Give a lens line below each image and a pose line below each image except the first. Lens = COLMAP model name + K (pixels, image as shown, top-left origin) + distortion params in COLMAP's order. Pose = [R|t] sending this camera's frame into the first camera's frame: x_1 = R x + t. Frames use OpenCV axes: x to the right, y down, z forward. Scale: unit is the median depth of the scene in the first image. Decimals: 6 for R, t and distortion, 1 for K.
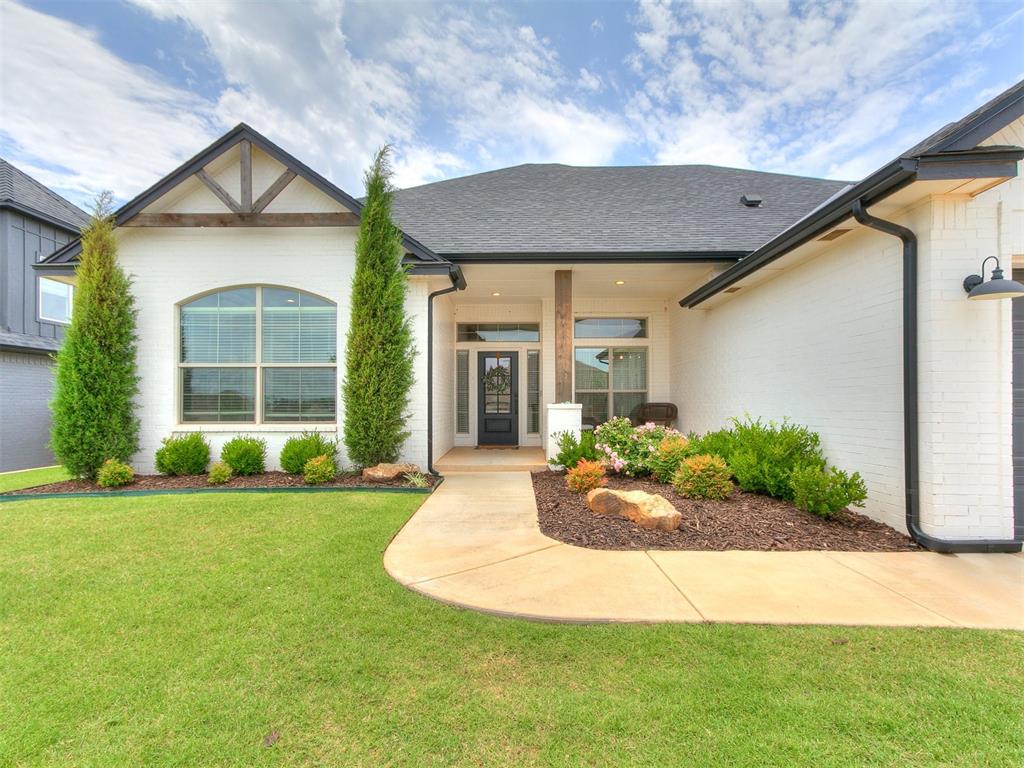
lens RADIAL K [[526.4, 0, 502.6], [0, 526.4, 392.2], [0, 0, 1]] dist [0.026416, 0.001991]
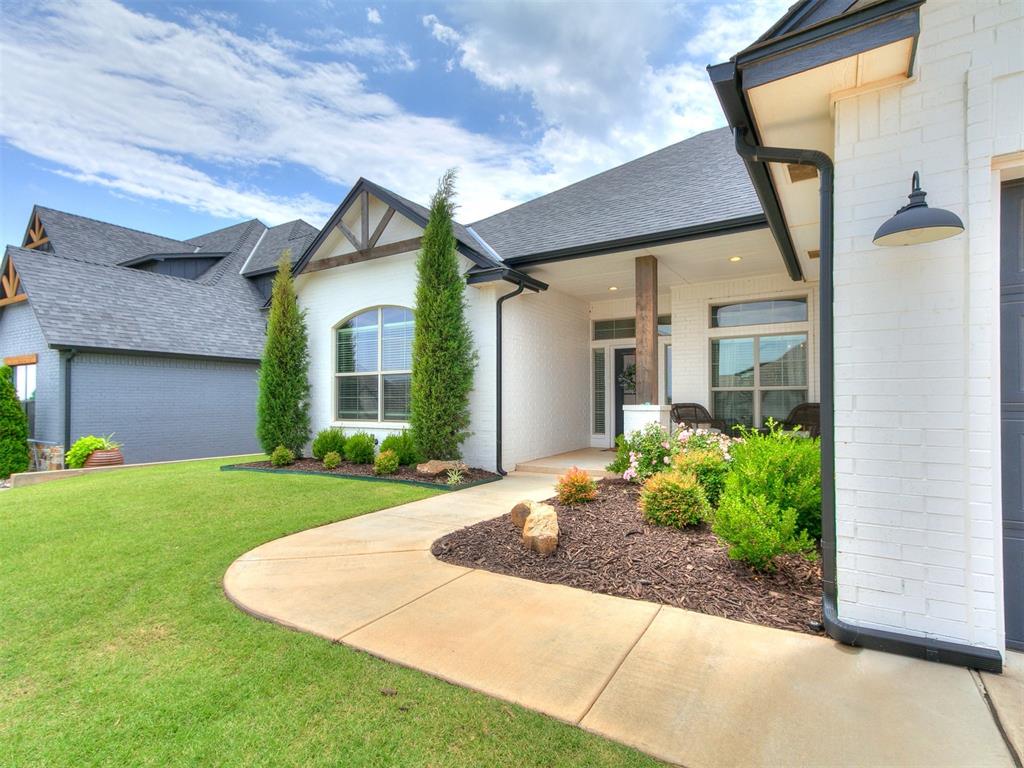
lens RADIAL K [[526.4, 0, 500.9], [0, 526.4, 385.7], [0, 0, 1]] dist [0.026416, 0.001991]
pose [[0.854972, -0.017275, -0.518387, 0.412704], [0.013110, 0.999846, -0.011697, -0.004315], [0.518509, 0.003205, 0.855066, 0.121023]]
